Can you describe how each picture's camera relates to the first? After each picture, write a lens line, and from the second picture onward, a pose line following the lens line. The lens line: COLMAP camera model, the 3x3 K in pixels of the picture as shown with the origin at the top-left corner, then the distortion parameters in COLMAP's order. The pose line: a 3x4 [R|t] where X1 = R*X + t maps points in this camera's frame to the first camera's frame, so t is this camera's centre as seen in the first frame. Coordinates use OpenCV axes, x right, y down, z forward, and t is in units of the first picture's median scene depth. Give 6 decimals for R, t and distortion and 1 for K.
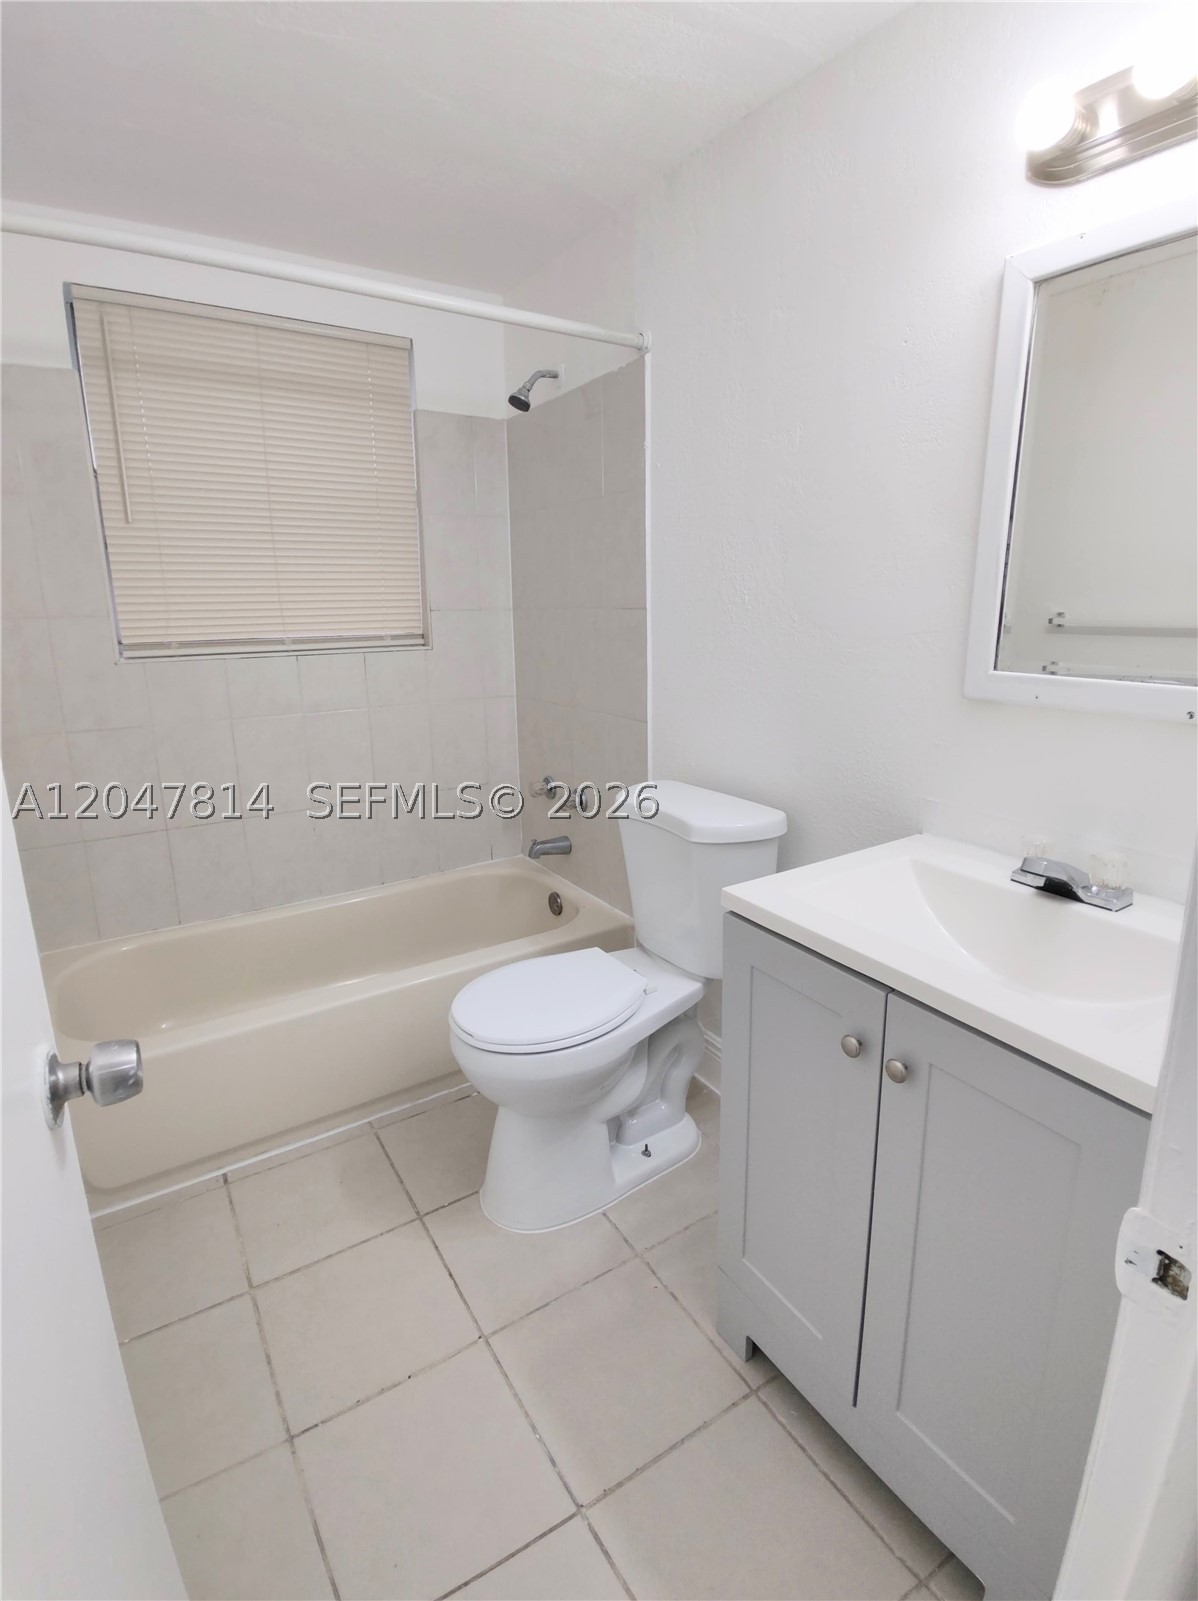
lens RADIAL K [[791.7, 0, 598.6], [0, 791.7, 791.3], [0, 0, 1]] dist [0.006575, -0.007968]
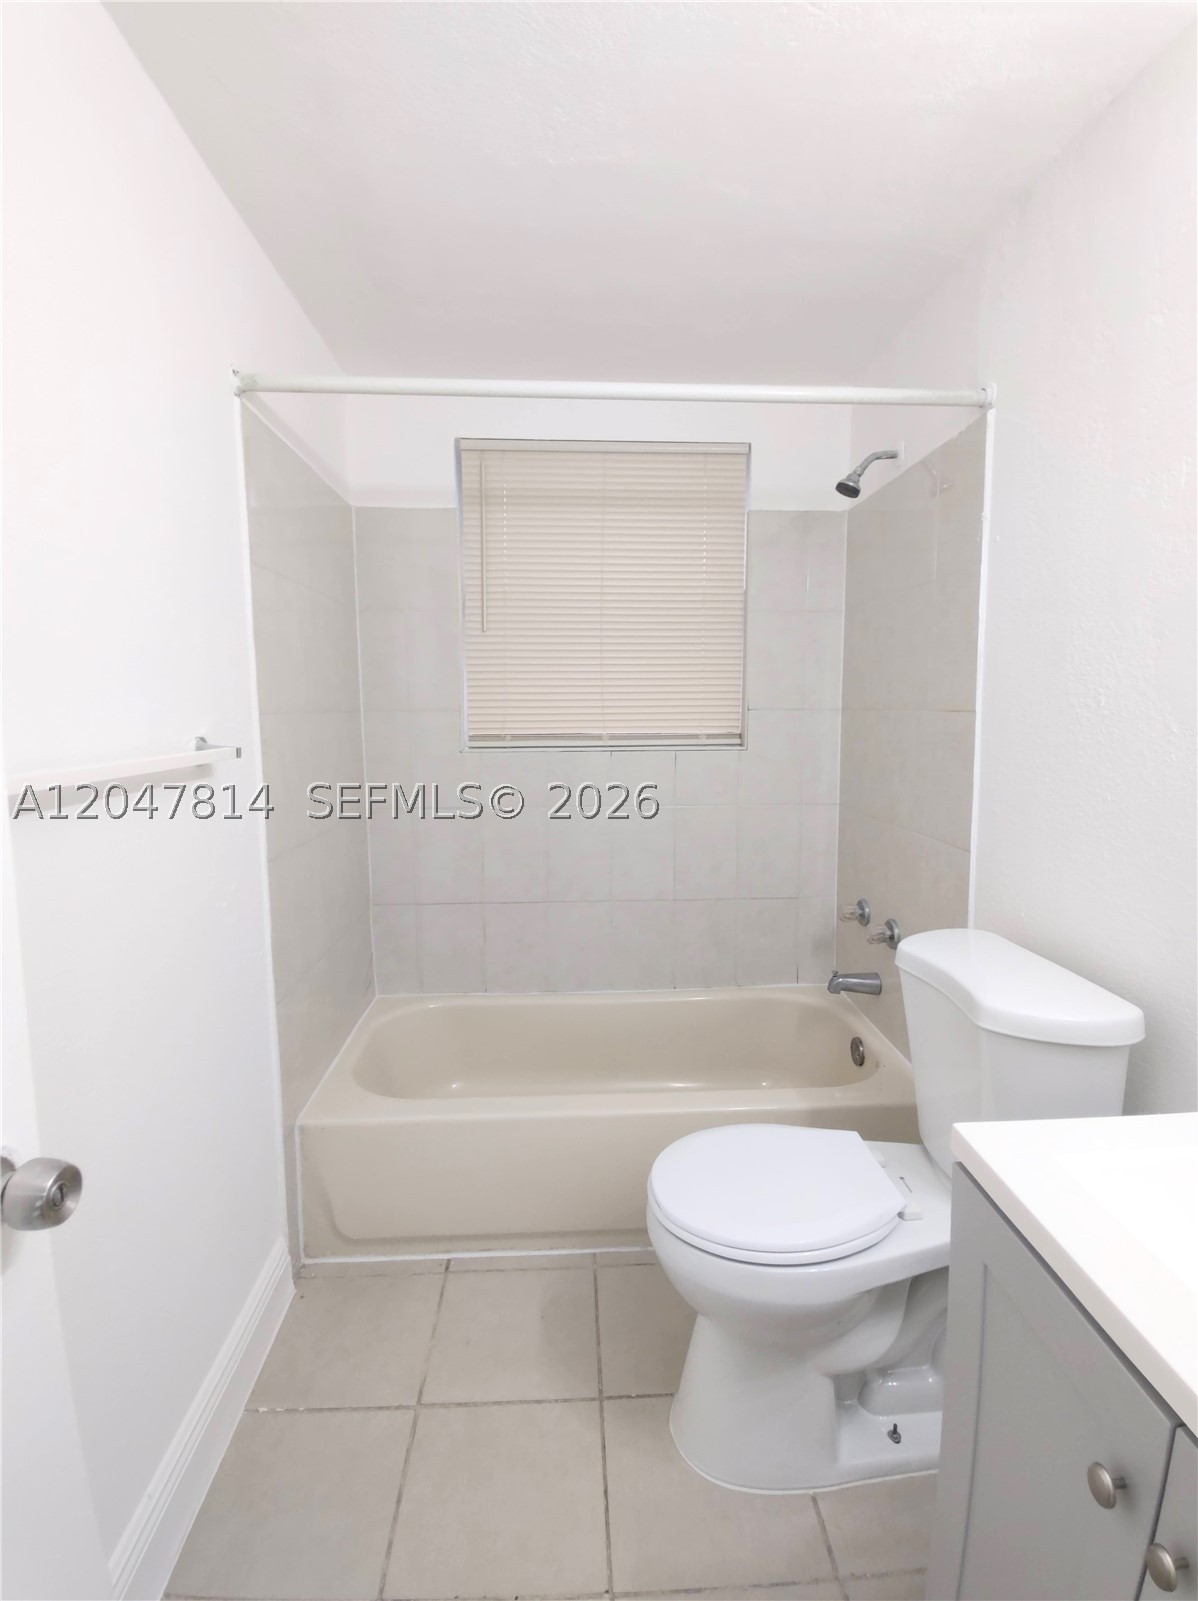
lens RADIAL K [[761.4, 0, 610.9], [0, 761.4, 787.5], [0, 0, 1]] dist [0.026324, -0.034073]
pose [[0.870506, 0.064069, -0.487970, 0.120033], [-0.123562, 0.988185, -0.090682, -0.037426], [0.476395, 0.139234, 0.868137, 0.157231]]
